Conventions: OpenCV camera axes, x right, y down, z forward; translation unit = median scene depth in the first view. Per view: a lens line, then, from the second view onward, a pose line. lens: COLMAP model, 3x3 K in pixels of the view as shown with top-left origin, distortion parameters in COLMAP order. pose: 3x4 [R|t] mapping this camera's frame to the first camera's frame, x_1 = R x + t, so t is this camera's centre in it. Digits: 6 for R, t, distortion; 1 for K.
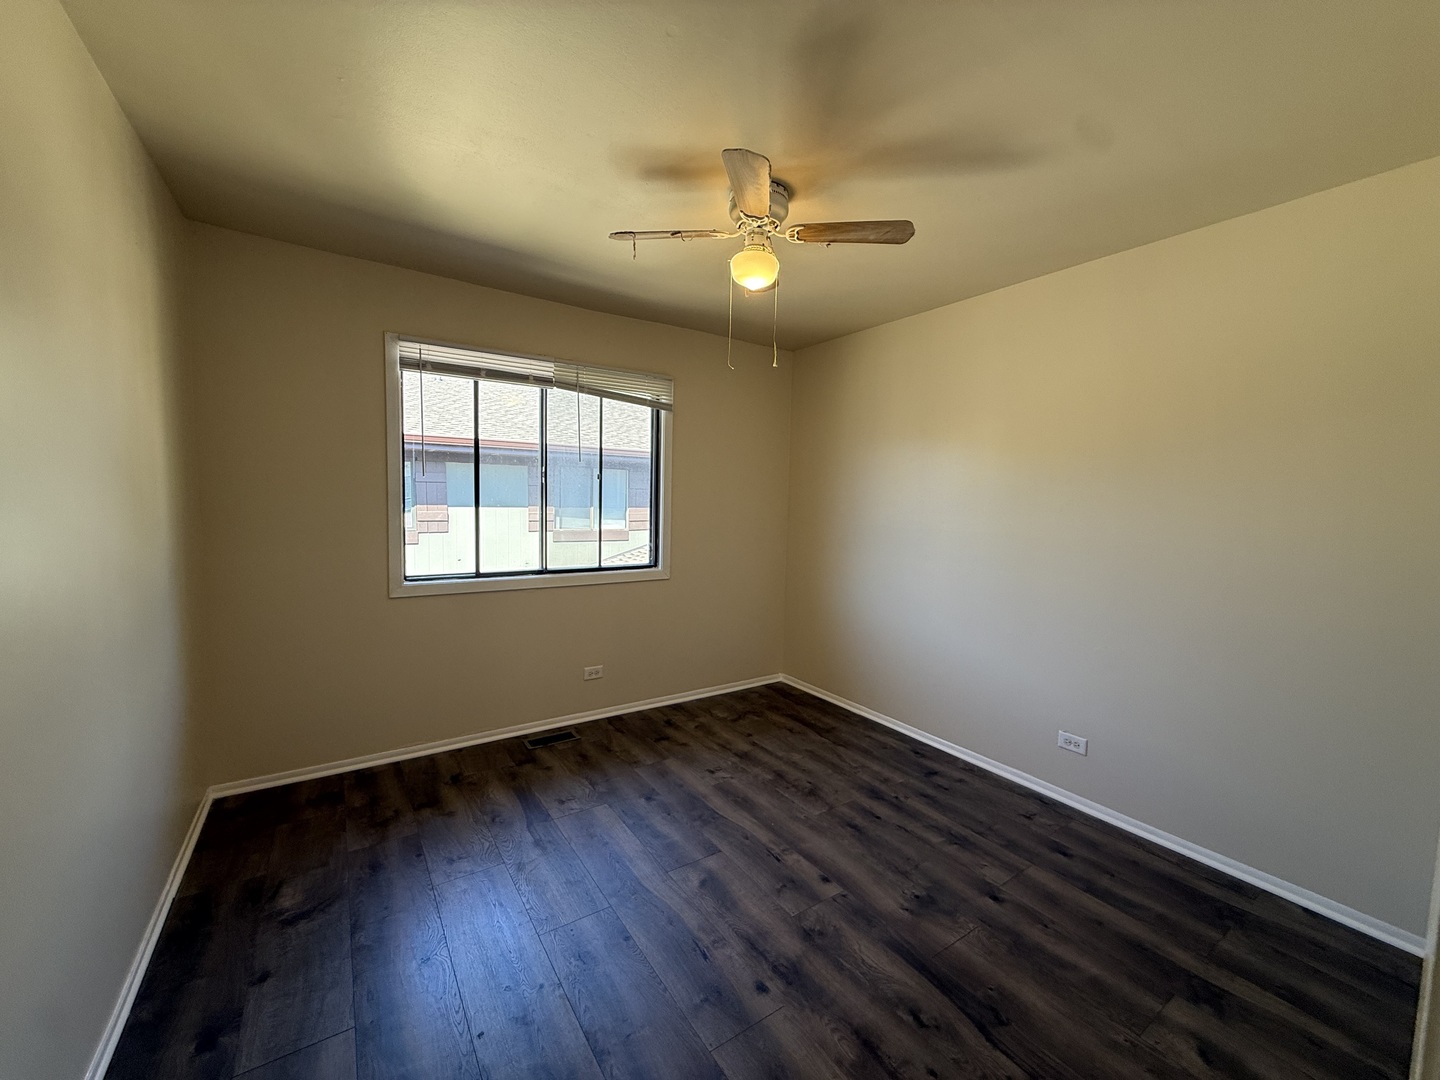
lens RADIAL K [[574.1, 0, 718.0], [0, 574.1, 536.9], [0, 0, 1]] dist [0.001075, 0.000207]
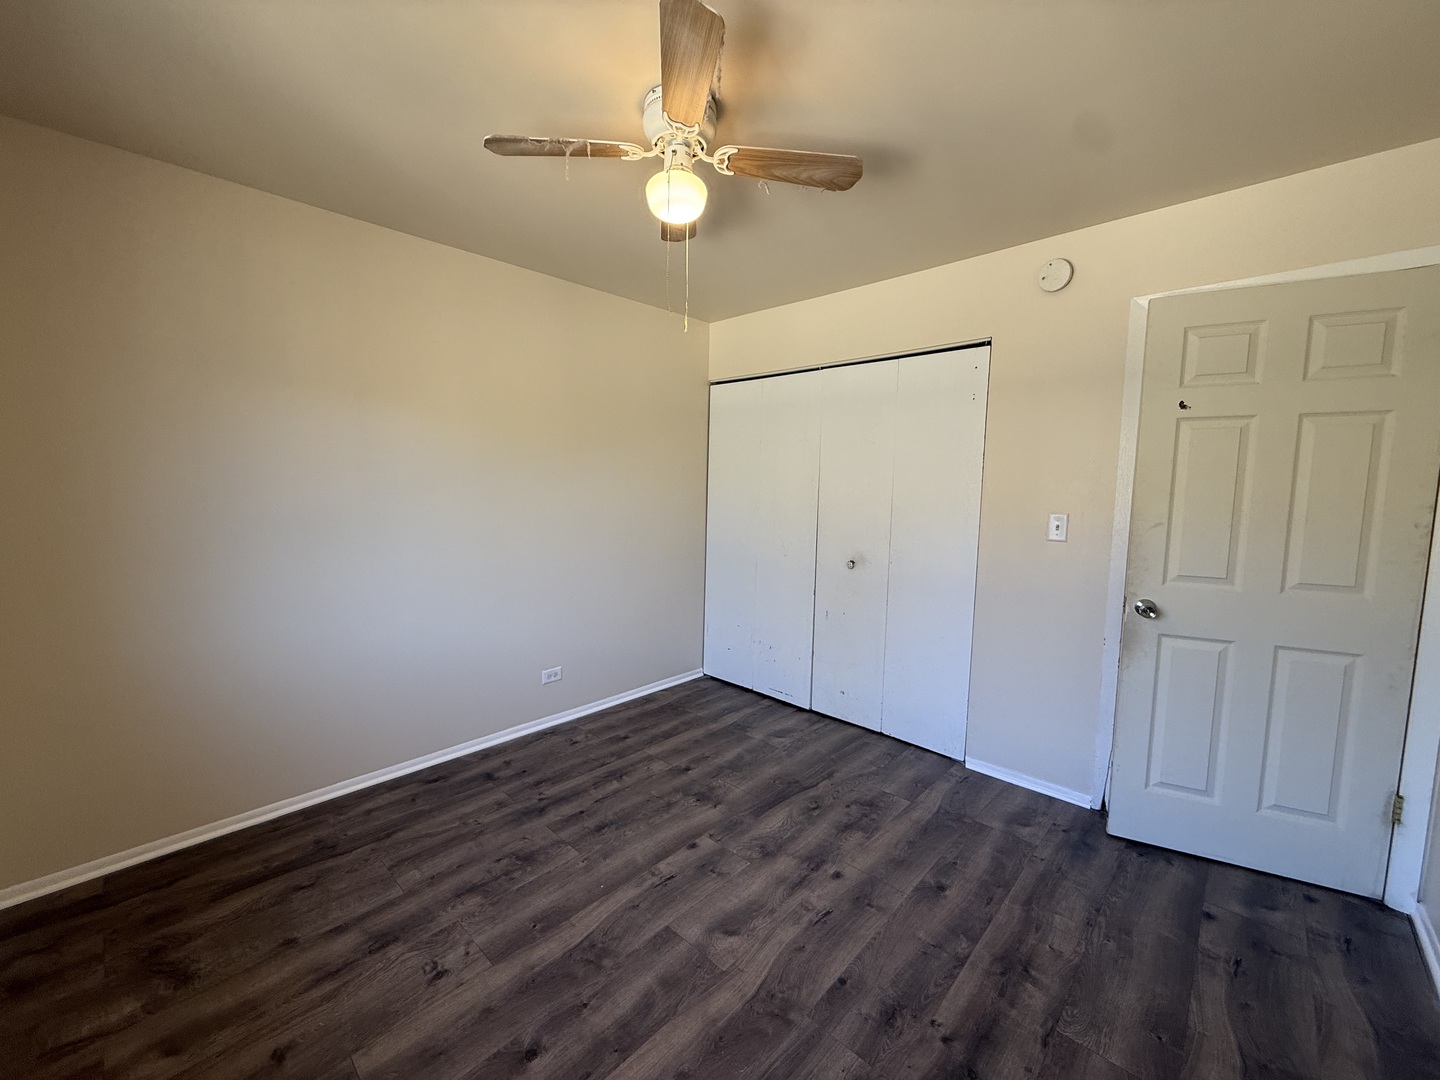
lens RADIAL K [[574.1, 0, 718.0], [0, 574.1, 536.9], [0, 0, 1]] dist [0.001075, 0.000207]
pose [[-0.219044, -0.122920, 0.967941, -0.646882], [0.046922, 0.989558, 0.136284, -0.088111], [-0.974586, 0.075270, -0.210989, 0.950164]]
